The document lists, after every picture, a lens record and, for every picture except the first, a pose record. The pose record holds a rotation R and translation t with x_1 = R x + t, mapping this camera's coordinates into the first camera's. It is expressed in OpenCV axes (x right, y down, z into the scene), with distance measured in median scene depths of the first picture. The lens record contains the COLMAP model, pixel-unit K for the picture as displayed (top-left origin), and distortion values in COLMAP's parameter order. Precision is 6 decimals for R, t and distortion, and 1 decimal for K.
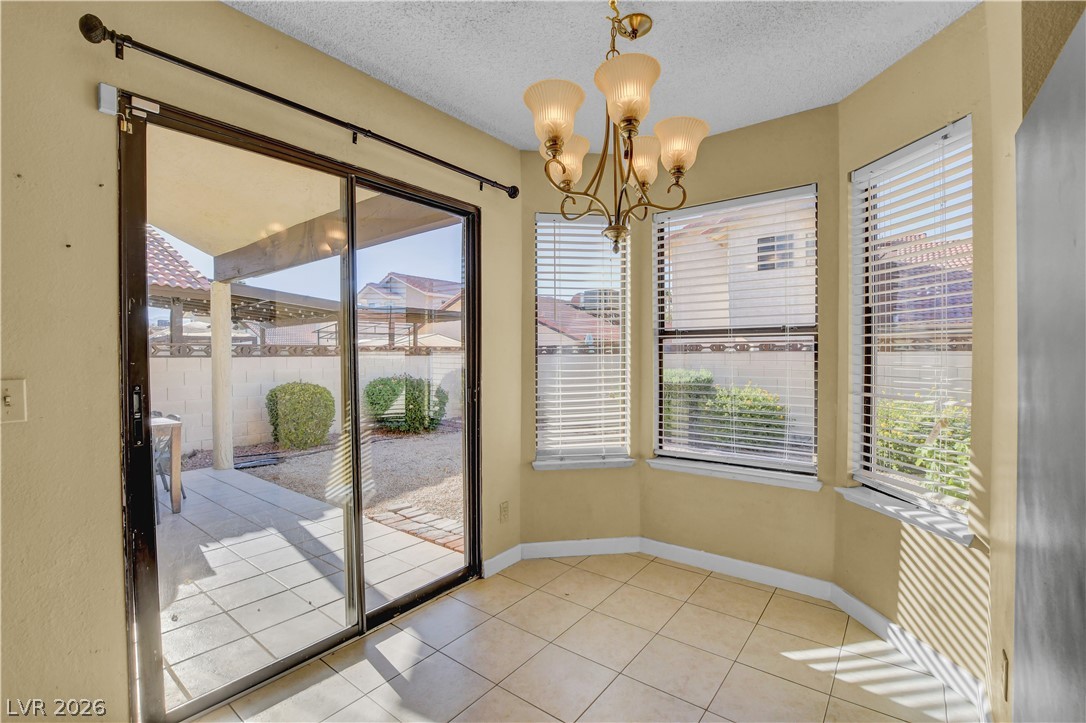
lens RADIAL K [[477.9, 0, 547.2], [0, 477.9, 362.2], [0, 0, 1]] dist [-0.024785, 0.000353]
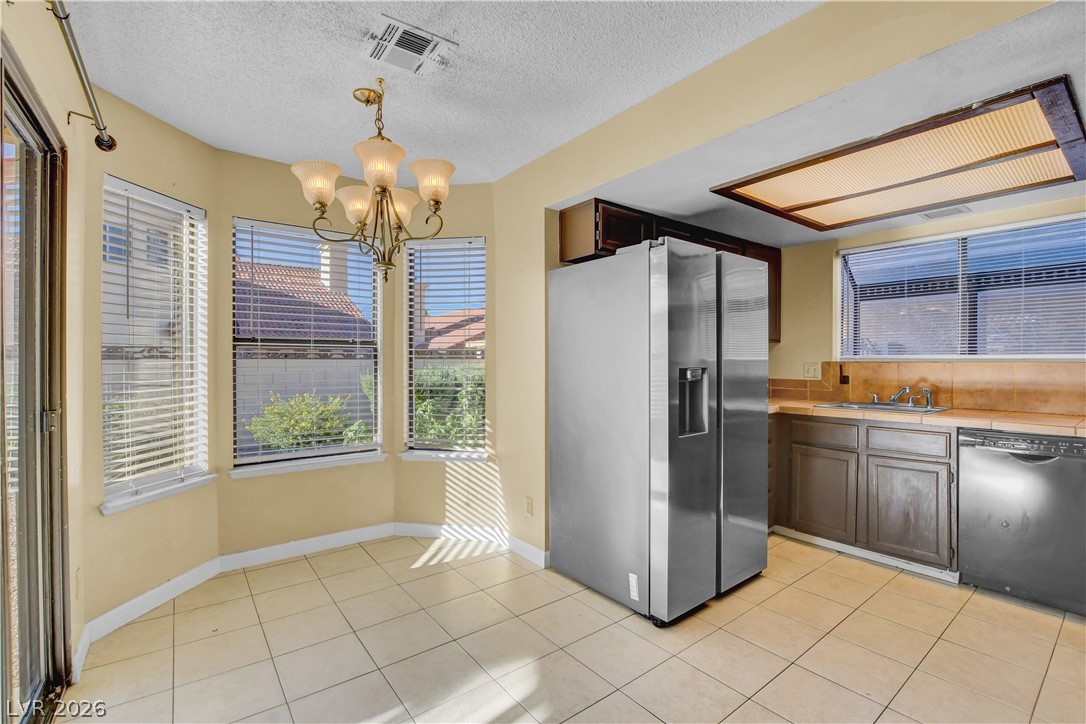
lens RADIAL K [[477.9, 0, 548.7], [0, 477.9, 361.9], [0, 0, 1]] dist [-0.024785, 0.000353]
pose [[0.259238, 0.005063, 0.965800, -0.637144], [0.012971, 0.999878, -0.008723, 0.001810], [-0.965726, 0.014789, 0.259140, 0.159775]]
